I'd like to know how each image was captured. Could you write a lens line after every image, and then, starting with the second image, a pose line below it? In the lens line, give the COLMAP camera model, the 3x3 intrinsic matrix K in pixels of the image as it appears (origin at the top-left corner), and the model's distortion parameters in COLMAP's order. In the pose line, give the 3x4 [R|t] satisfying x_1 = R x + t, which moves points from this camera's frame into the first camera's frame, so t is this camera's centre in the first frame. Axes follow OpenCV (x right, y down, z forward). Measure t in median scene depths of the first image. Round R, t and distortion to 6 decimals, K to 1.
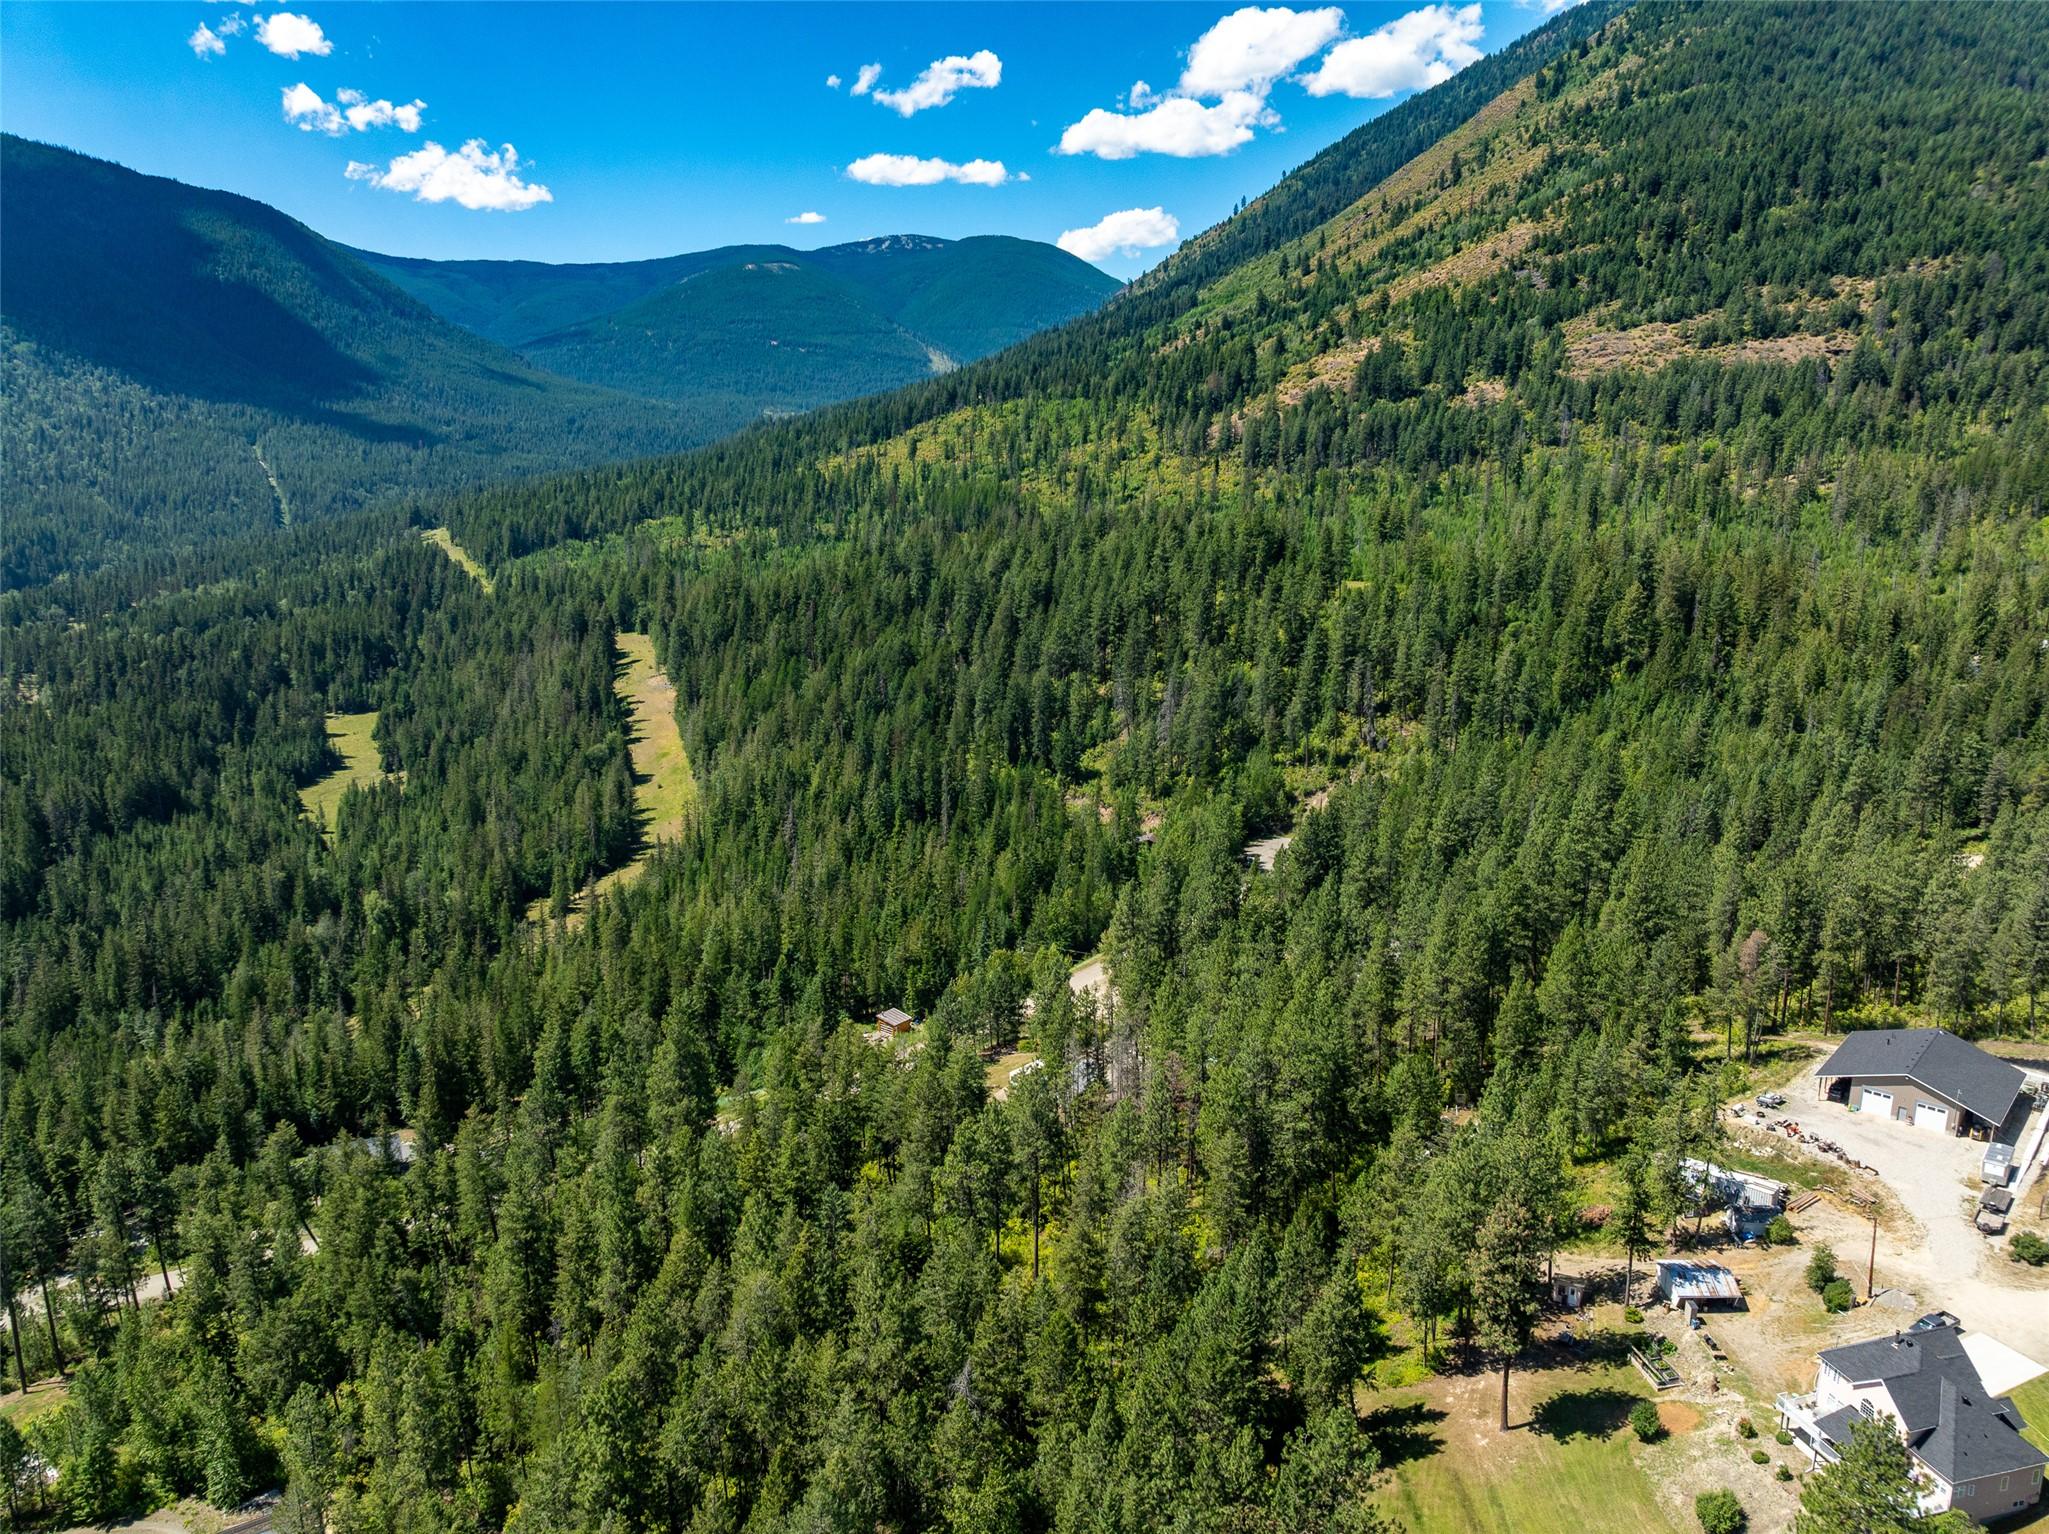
lens RADIAL K [[1439.0, 0, 1024.5], [0, 1439.0, 767.0], [0, 0, 1]] dist [-0.052437, 0.016591]
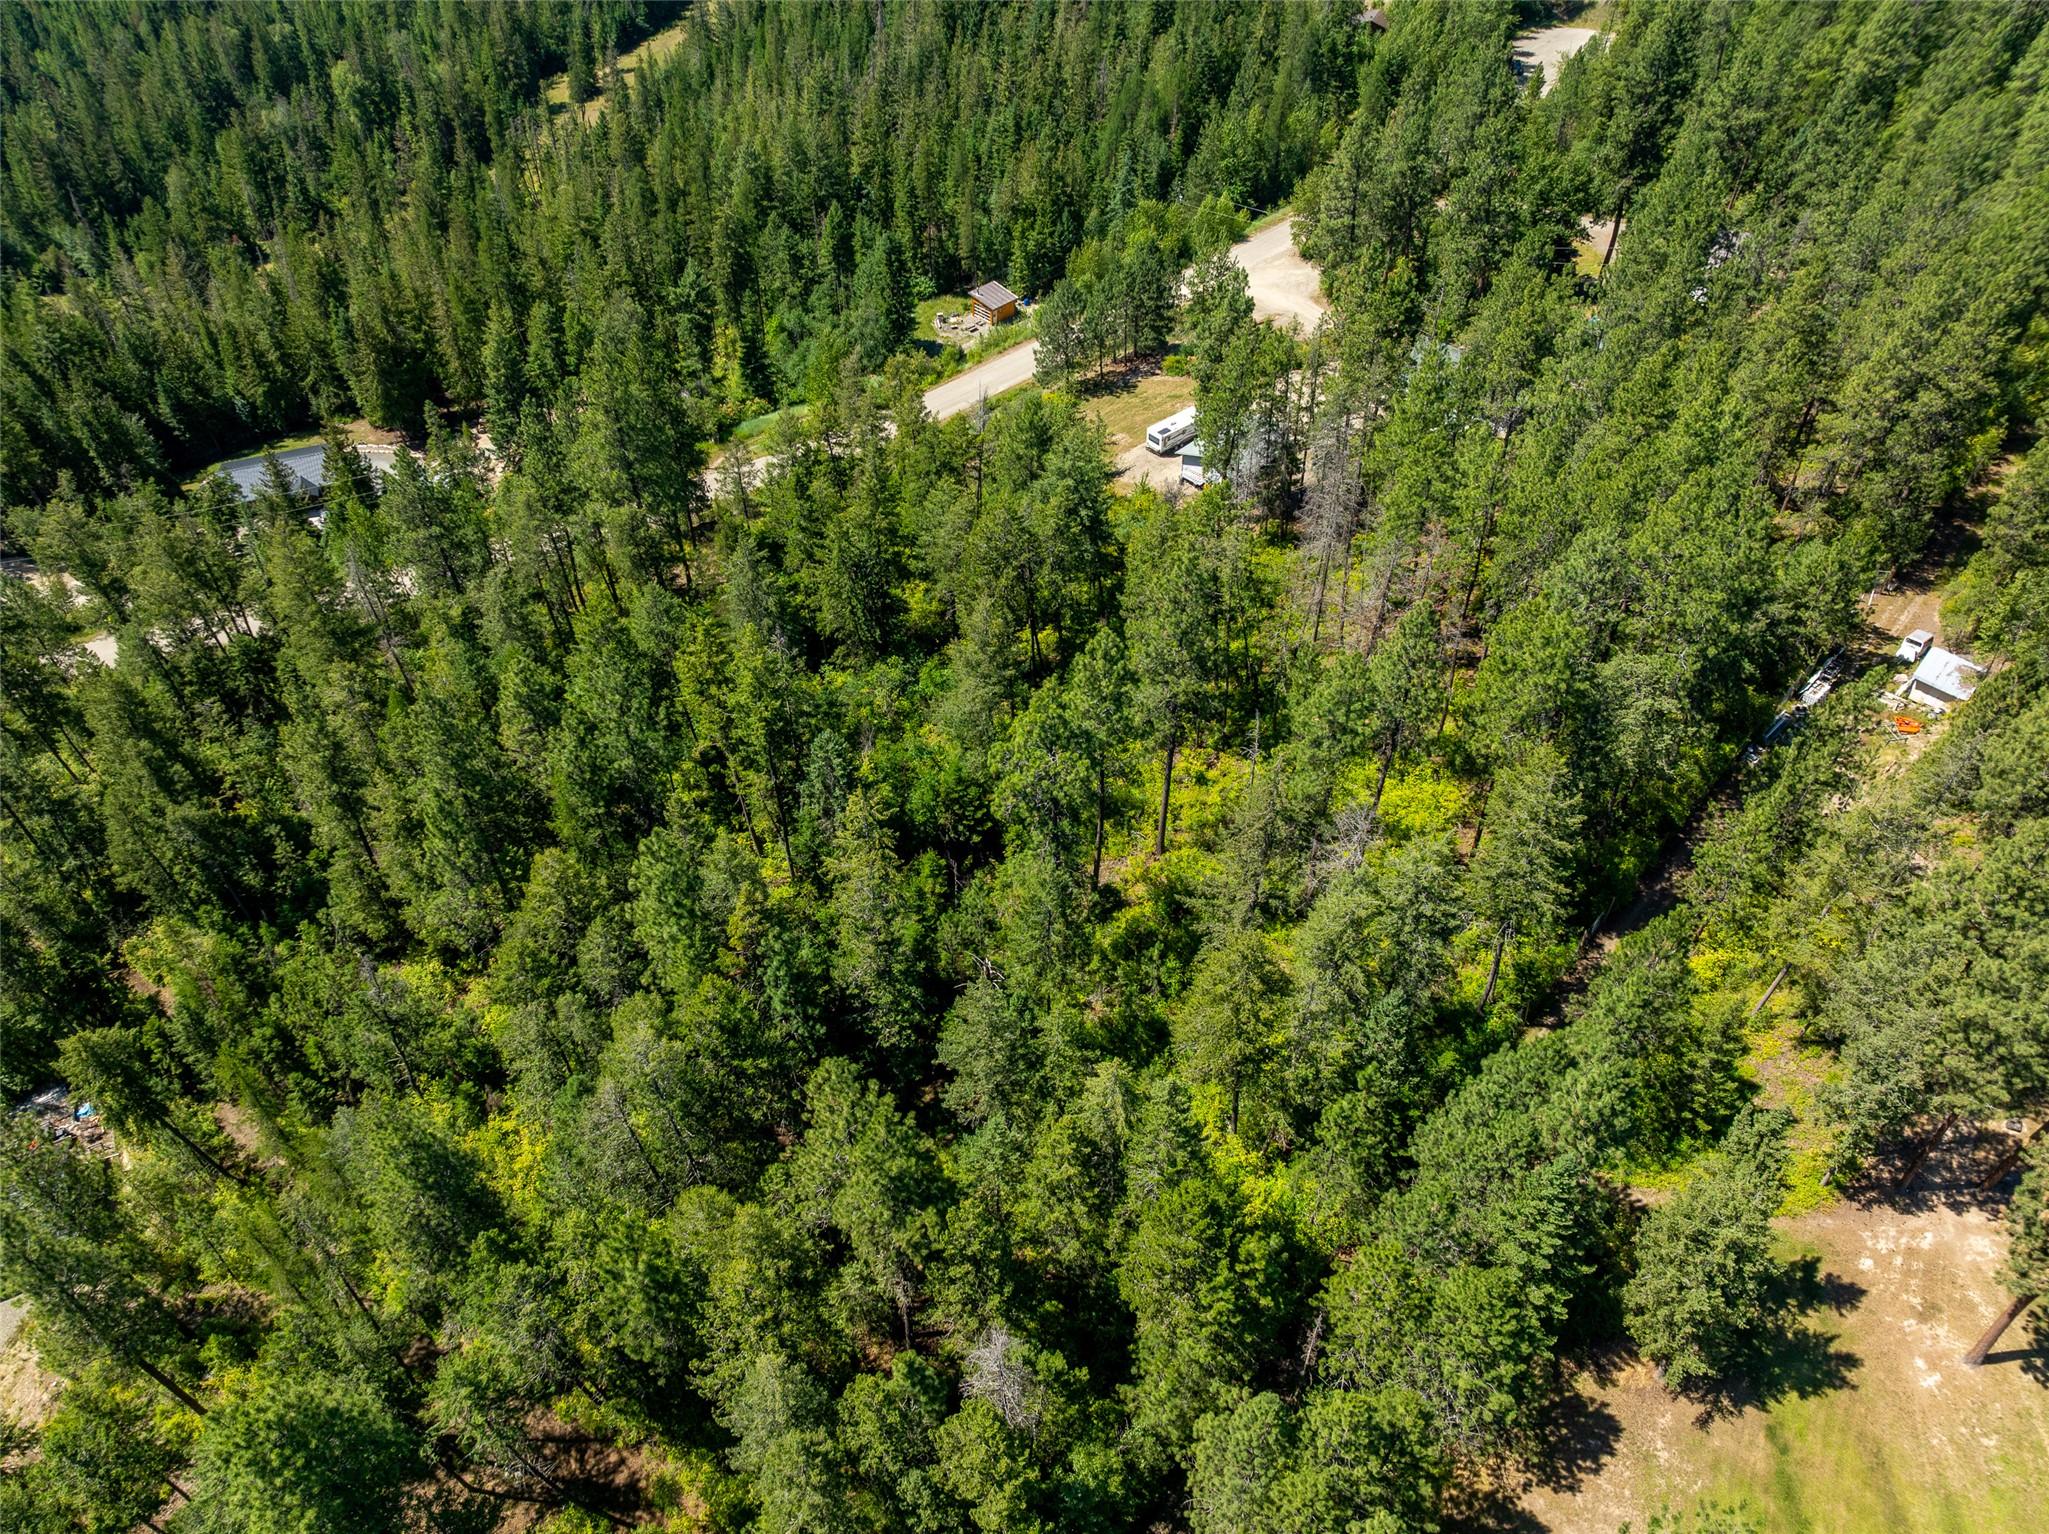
lens RADIAL K [[1446.7, 0, 1024.5], [0, 1446.7, 767.0], [0, 0, 1]] dist [-0.071982, 0.044862]
pose [[0.994393, 0.075904, -0.073636, -0.005167], [-0.025178, 0.846208, 0.532258, -0.007621], [0.102711, -0.527420, 0.843374, 0.265059]]
